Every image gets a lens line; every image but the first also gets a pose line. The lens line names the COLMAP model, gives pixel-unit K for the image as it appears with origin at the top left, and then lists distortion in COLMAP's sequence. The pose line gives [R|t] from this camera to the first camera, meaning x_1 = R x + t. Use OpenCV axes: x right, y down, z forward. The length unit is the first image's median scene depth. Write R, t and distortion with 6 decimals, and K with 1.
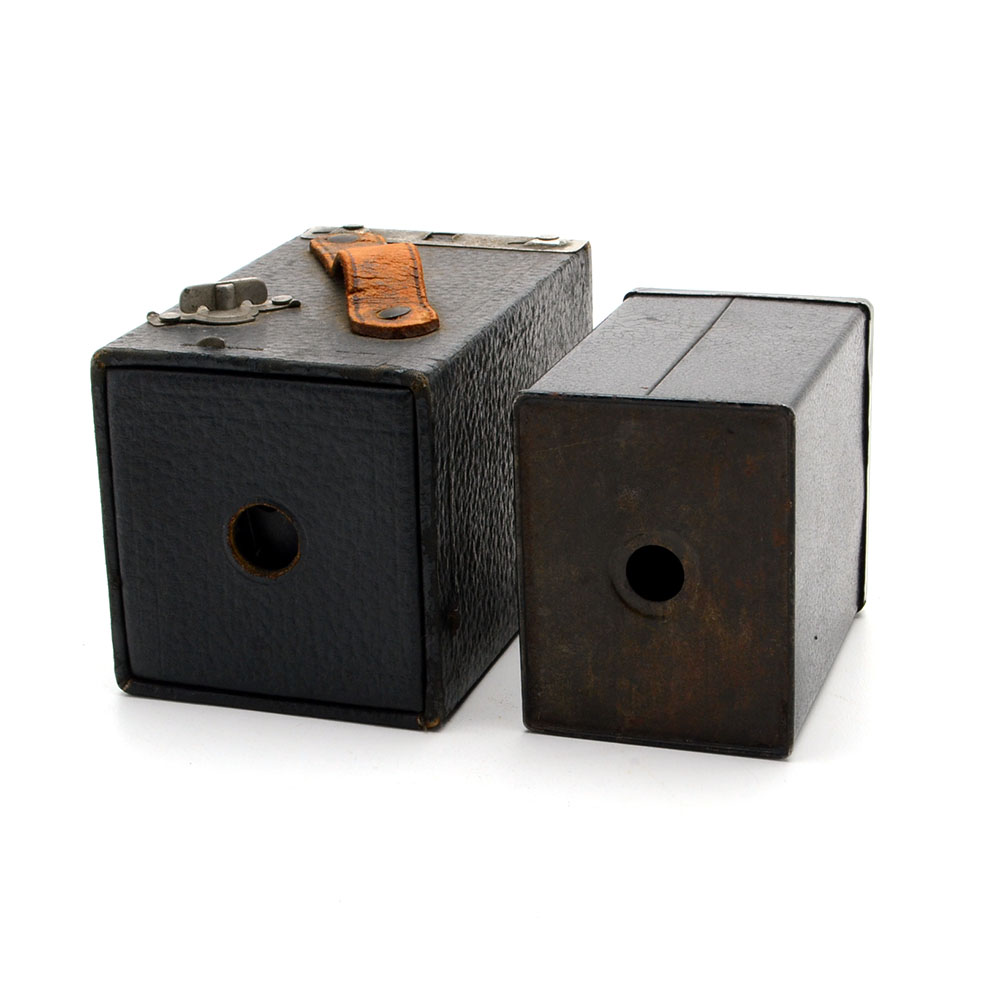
lens RADIAL K [[2459.9, 0, 501.3], [0, 2459.9, 462.6], [0, 0, 1]] dist [0.063291, 0.557345]
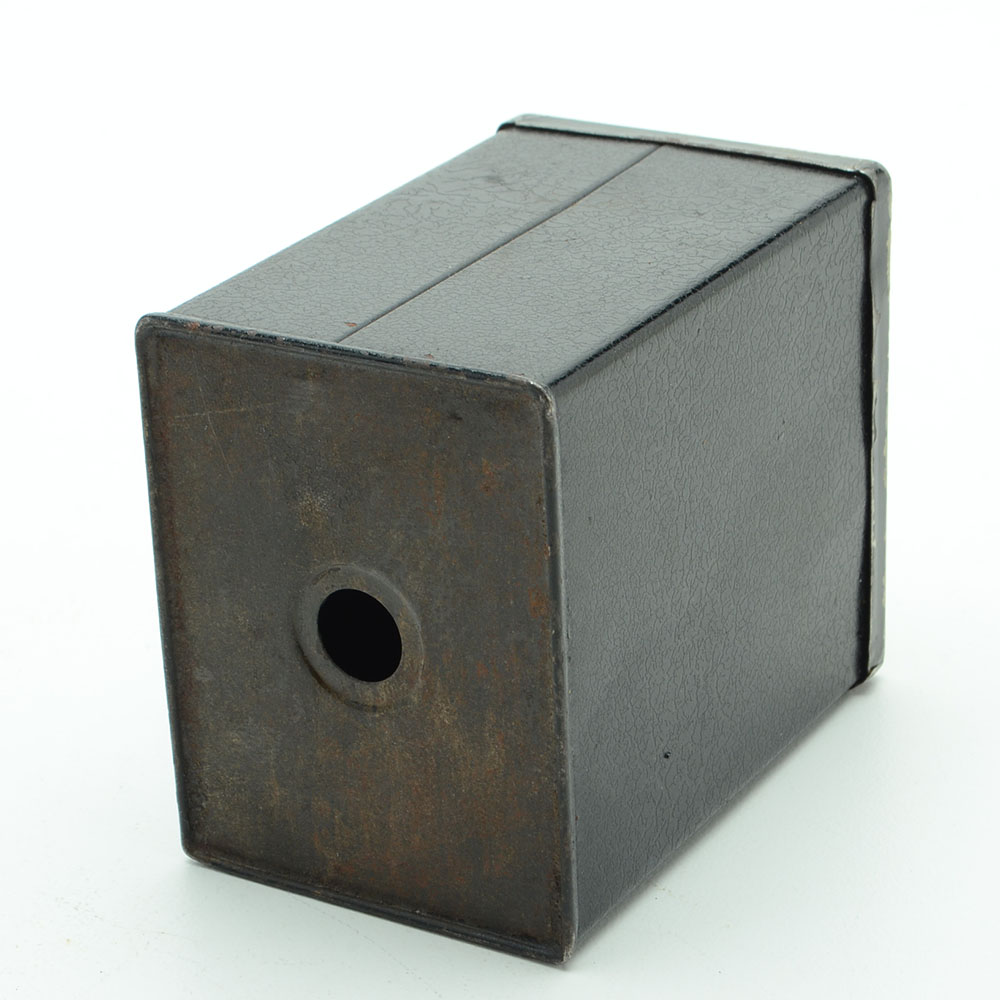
lens RADIAL K [[3362.3, 0, 500.0], [0, 3362.3, 500.0], [0, 0, 1]] dist [0.177942, 1.001709]
pose [[0.970985, 0.083286, -0.224167, 0.263825], [-0.057958, 0.991404, 0.117296, -0.081019], [0.232009, -0.100900, 0.967466, 0.220359]]
